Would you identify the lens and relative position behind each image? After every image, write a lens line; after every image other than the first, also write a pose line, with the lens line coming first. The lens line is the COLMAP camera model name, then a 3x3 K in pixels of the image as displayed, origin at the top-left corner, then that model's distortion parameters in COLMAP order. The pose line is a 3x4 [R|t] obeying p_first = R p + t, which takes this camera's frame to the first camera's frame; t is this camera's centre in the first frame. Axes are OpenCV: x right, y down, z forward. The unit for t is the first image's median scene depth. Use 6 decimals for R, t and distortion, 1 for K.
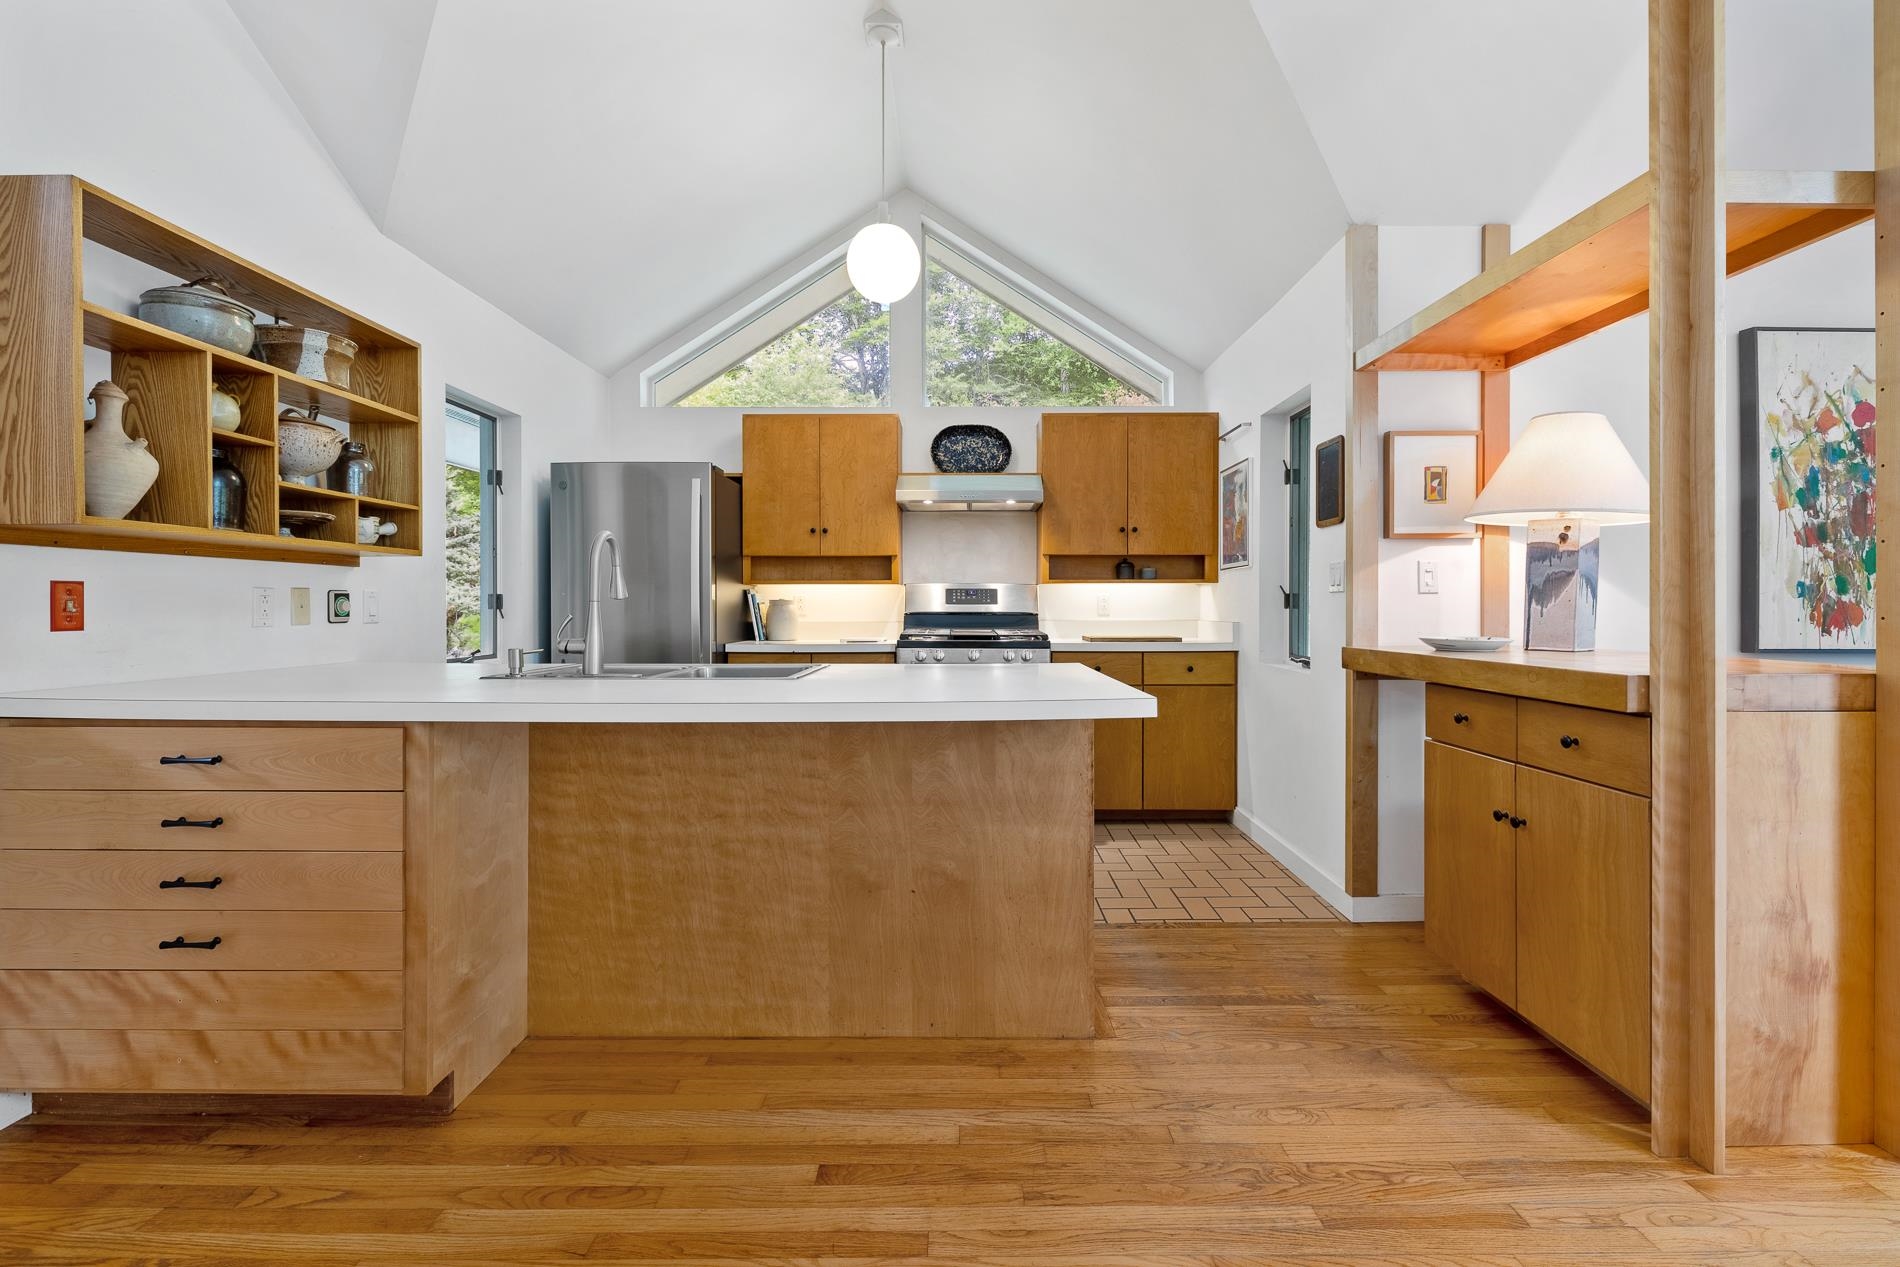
lens RADIAL K [[810.3, 0, 952.9], [0, 810.3, 604.7], [0, 0, 1]] dist [-0.001043, -0.000986]
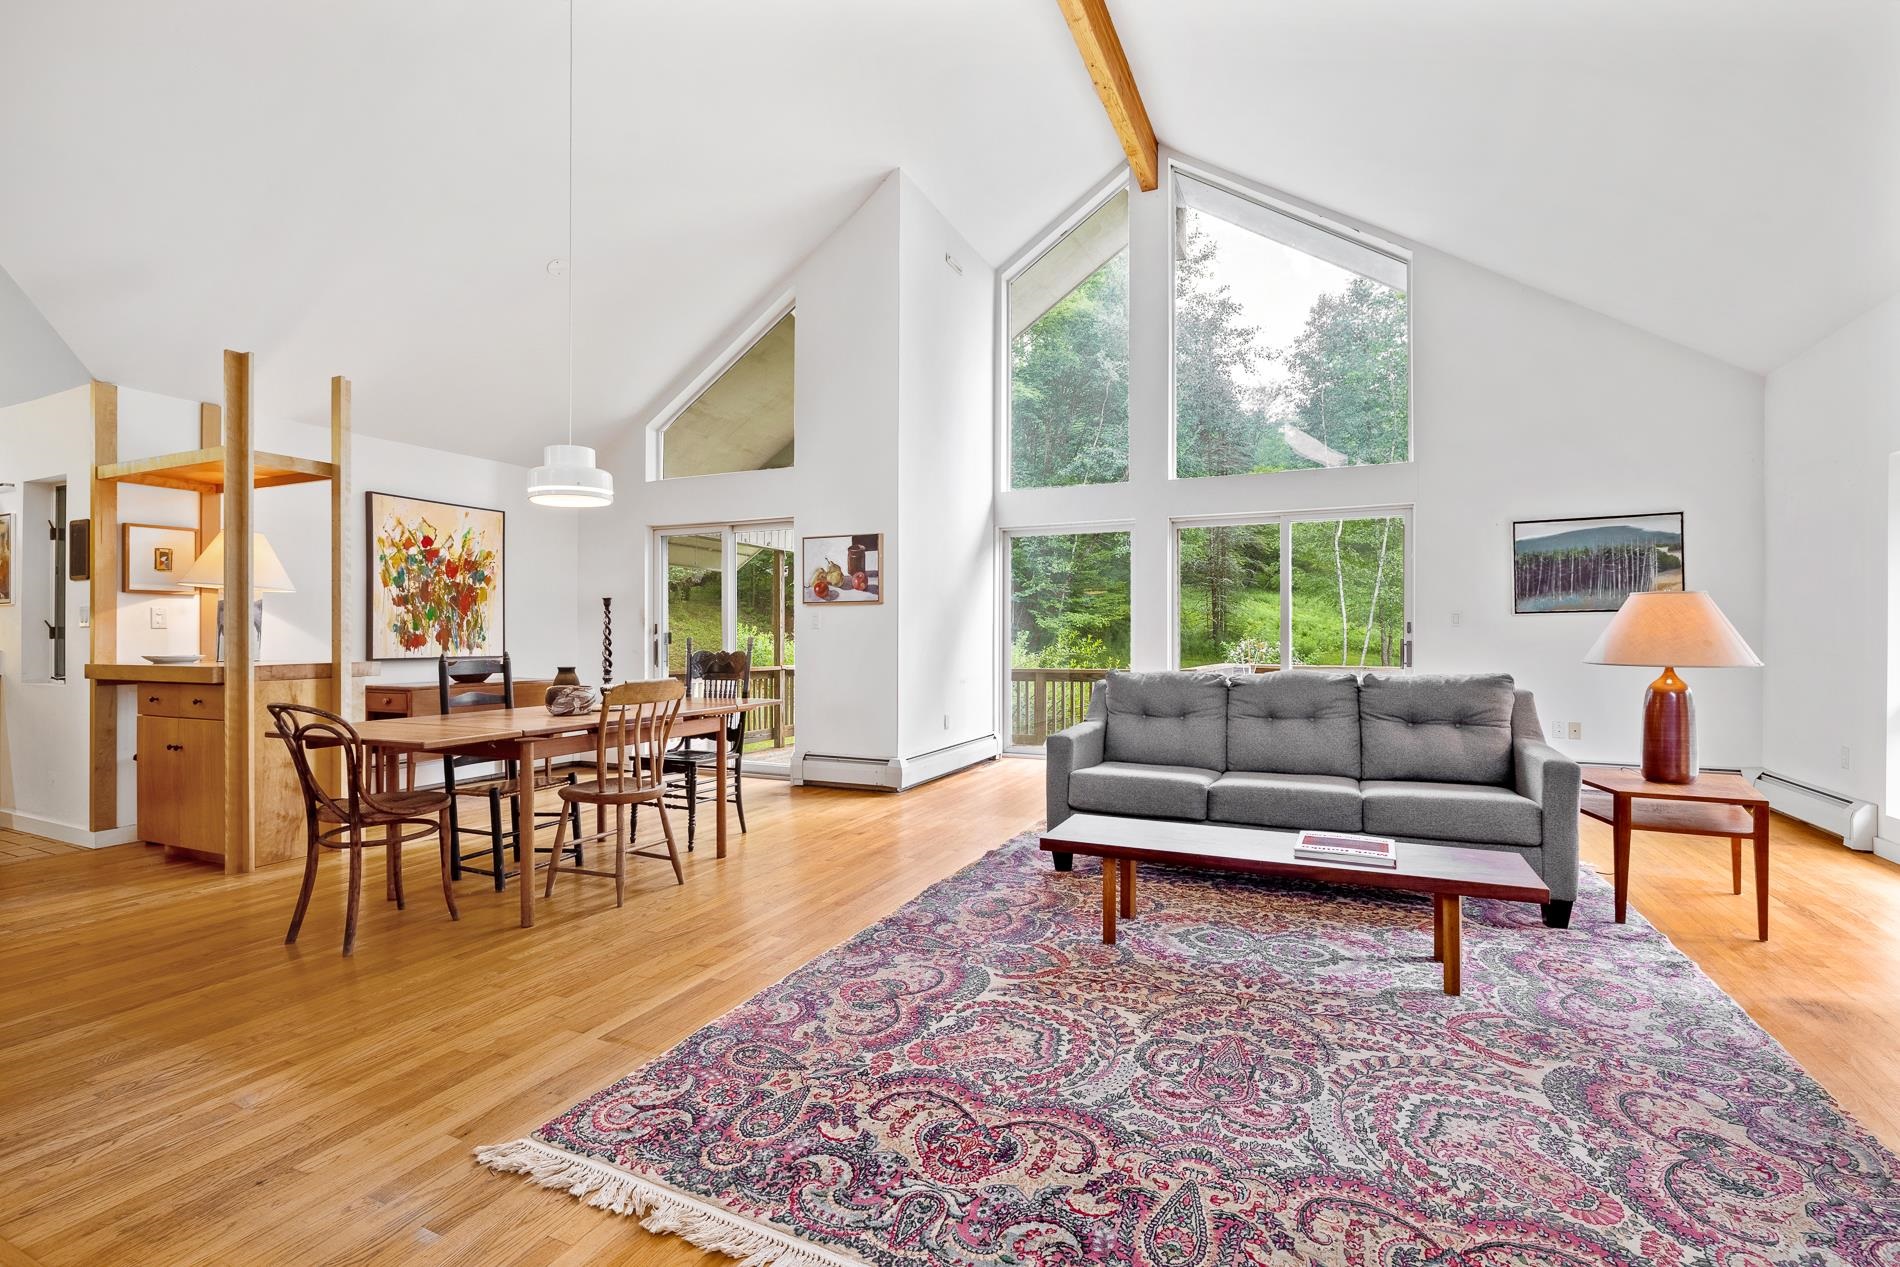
lens RADIAL K [[858.0, 0, 963.4], [0, 858.0, 633.6], [0, 0, 1]] dist [-0.011953, 0.001936]
pose [[0.409534, 0.002558, 0.912291, -0.291198], [0.001011, 0.999994, -0.003257, 0.003141], [-0.912294, 0.002256, 0.409529, -1.156602]]
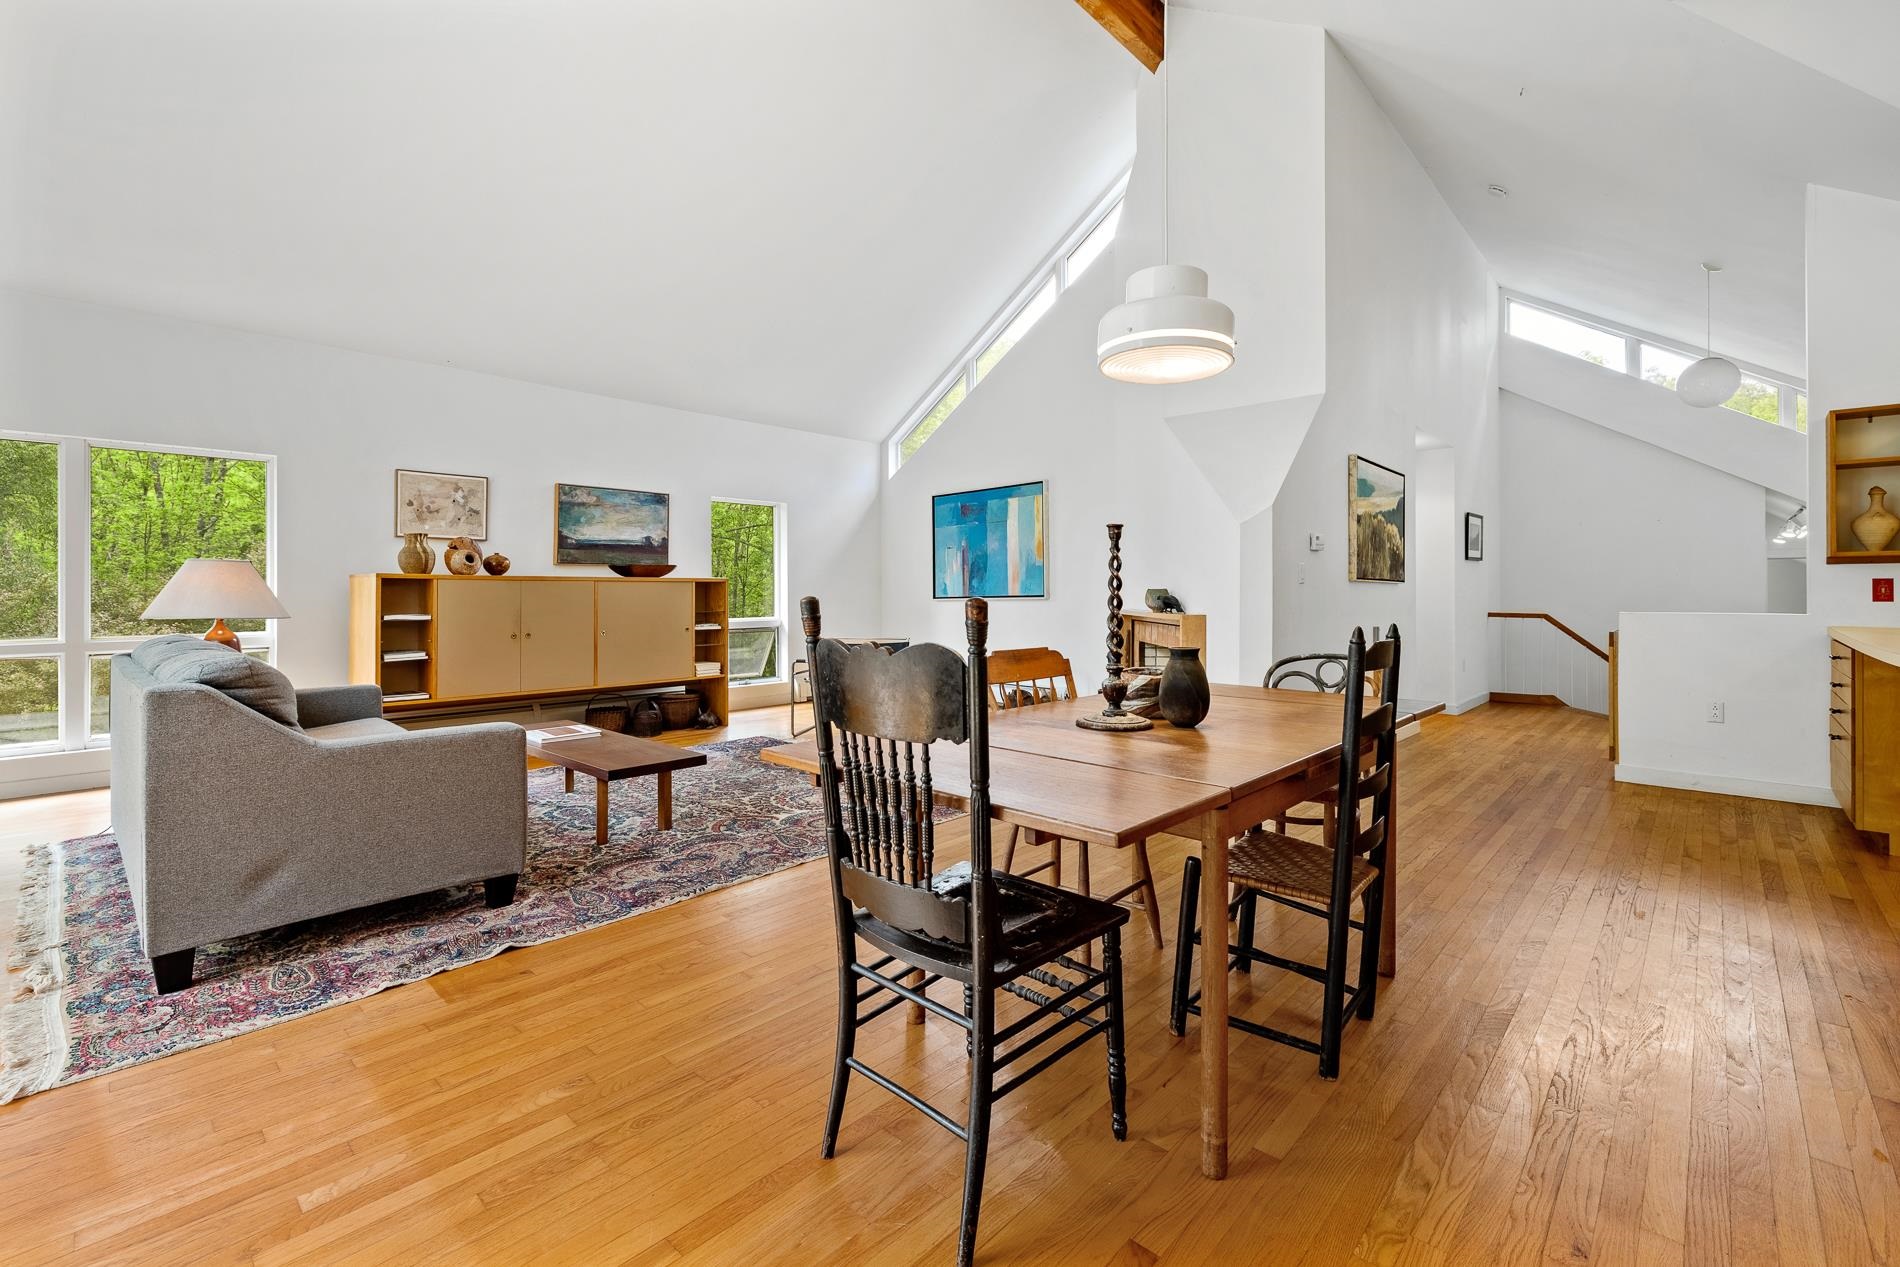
lens RADIAL K [[810.3, 0, 945.6], [0, 810.3, 604.6], [0, 0, 1]] dist [-0.001043, -0.000986]
pose [[-0.690243, 0.016029, -0.723400, 1.509806], [0.003456, 0.999816, 0.018857, -0.003116], [0.723570, 0.010515, -0.690171, 0.456817]]
